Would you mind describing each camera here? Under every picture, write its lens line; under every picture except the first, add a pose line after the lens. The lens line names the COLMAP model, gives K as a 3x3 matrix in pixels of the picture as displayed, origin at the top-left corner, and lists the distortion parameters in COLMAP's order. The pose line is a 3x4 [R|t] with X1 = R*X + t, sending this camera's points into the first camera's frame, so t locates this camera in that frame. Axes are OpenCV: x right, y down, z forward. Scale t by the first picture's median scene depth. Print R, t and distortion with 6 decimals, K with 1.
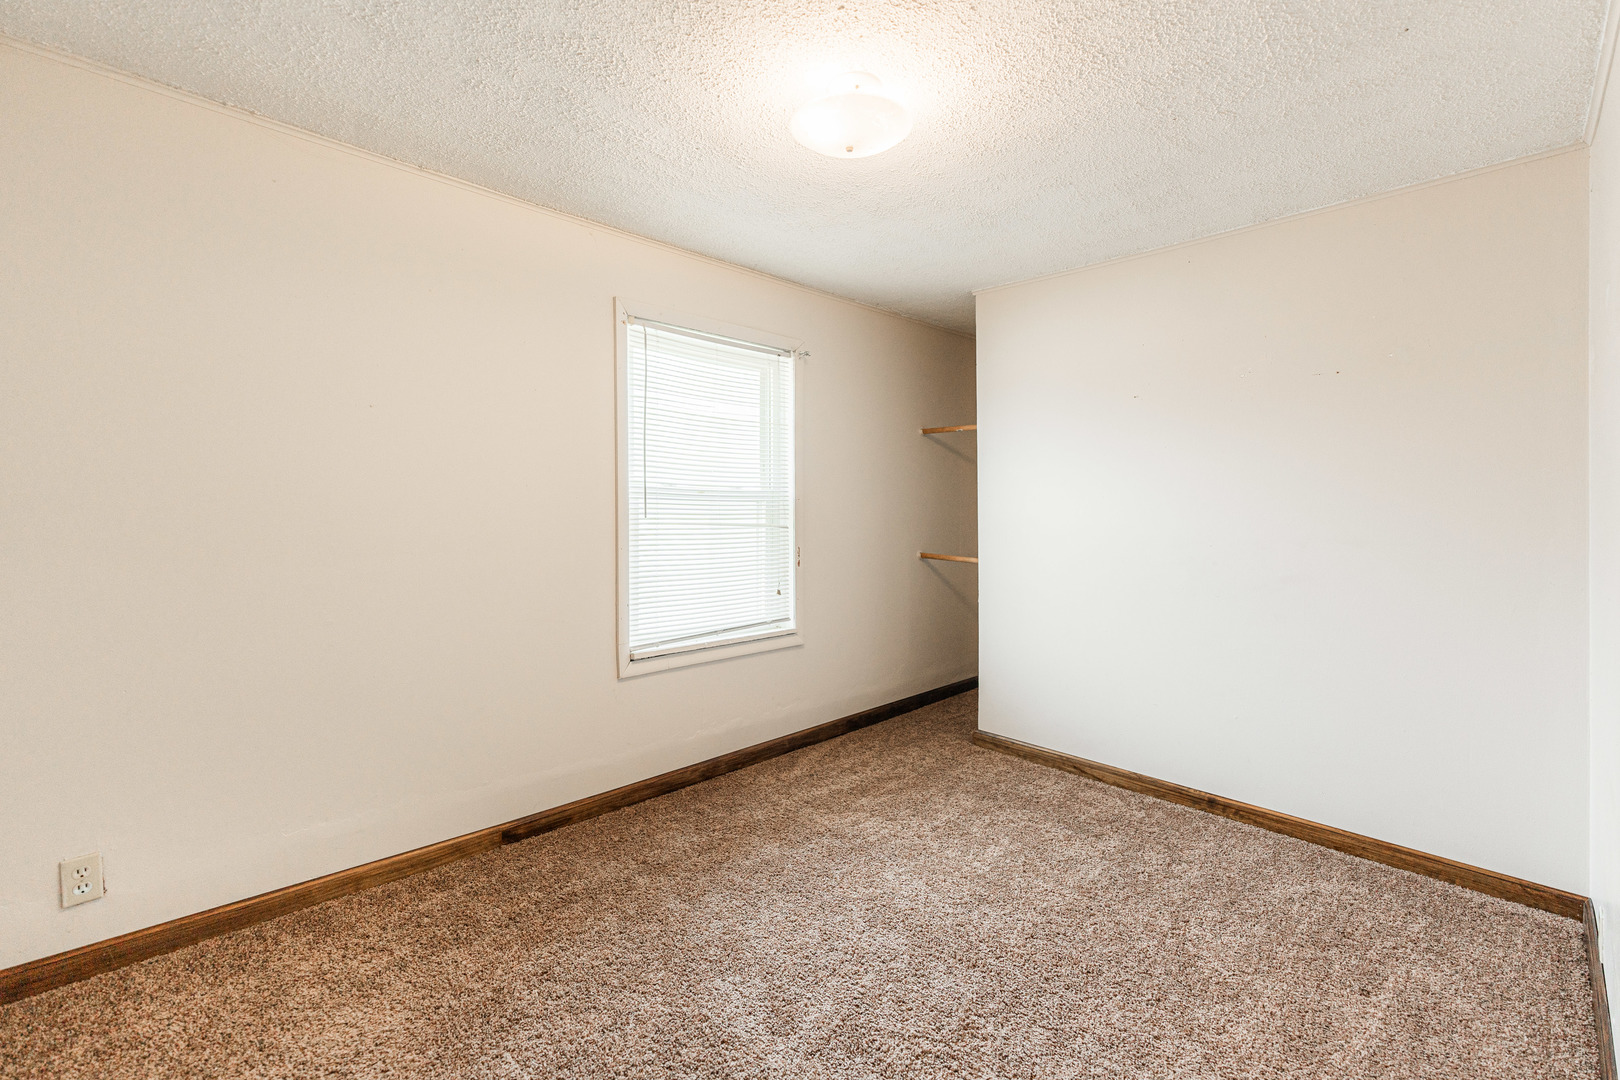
lens RADIAL K [[681.2, 0, 812.1], [0, 681.2, 529.0], [0, 0, 1]] dist [-0.001021, 0.000229]
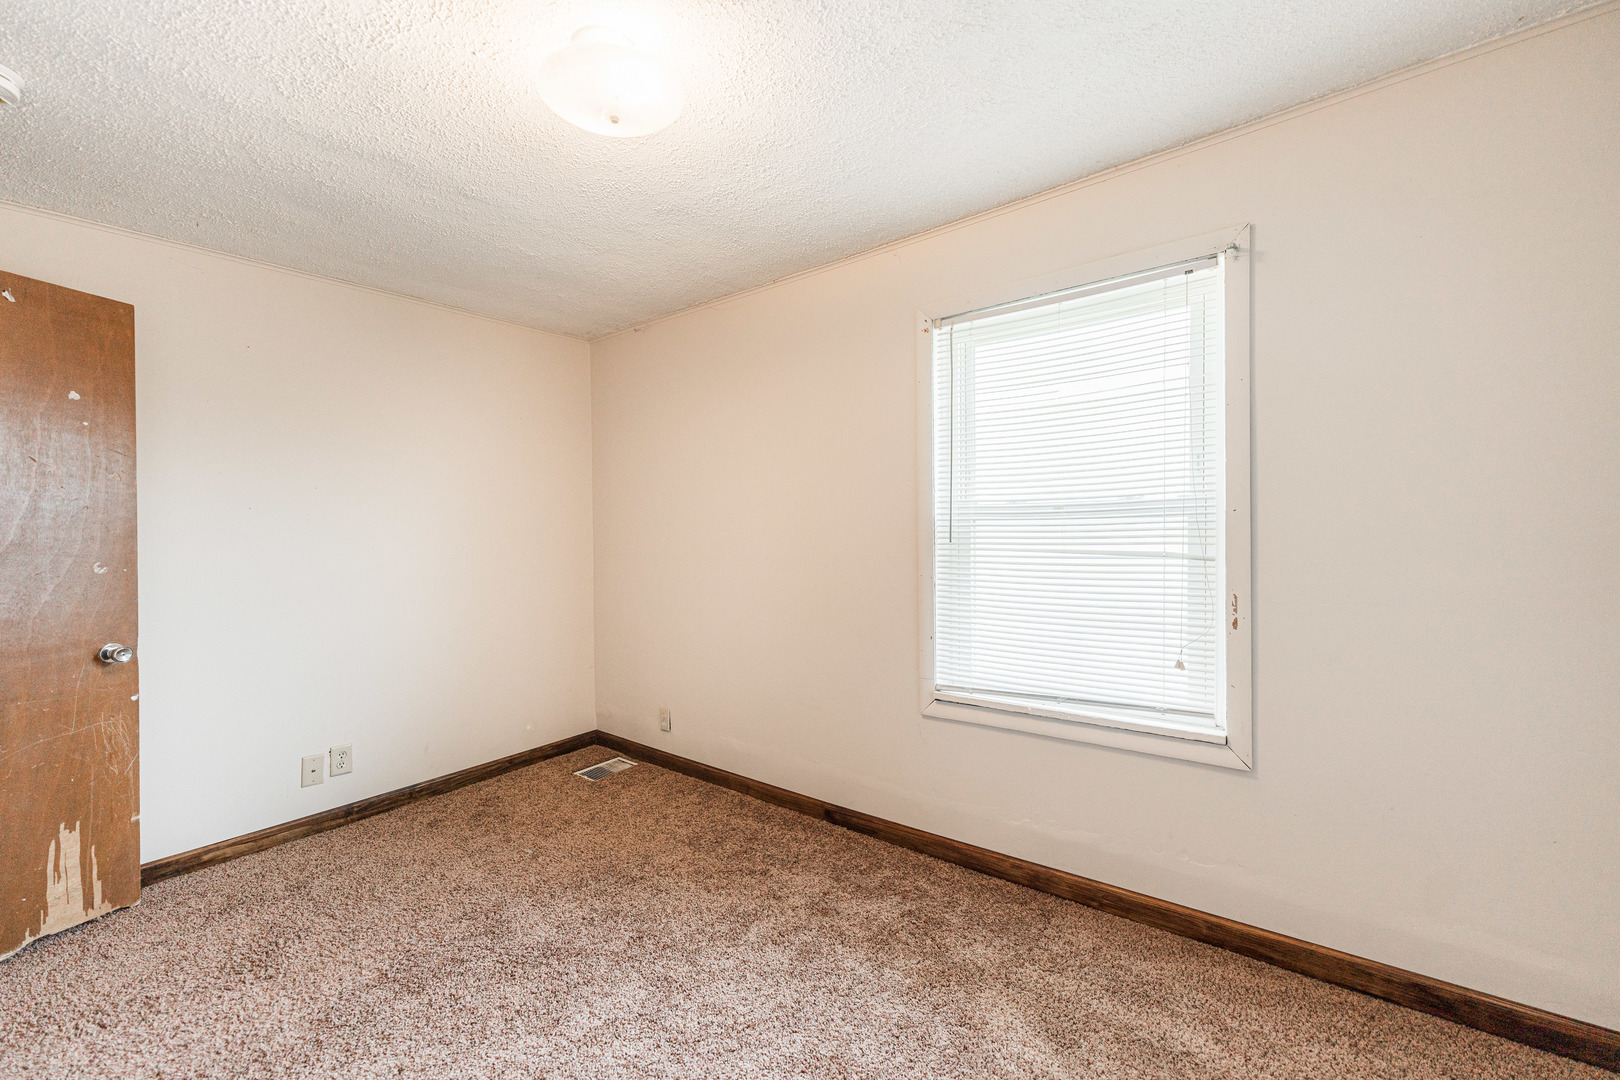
lens RADIAL K [[681.2, 0, 812.1], [0, 681.2, 529.0], [0, 0, 1]] dist [-0.001021, 0.000229]
pose [[0.121688, 0.005492, -0.992553, 0.540472], [0.003172, 0.999977, 0.005922, -0.035579], [0.992563, -0.003868, 0.121668, 0.636331]]
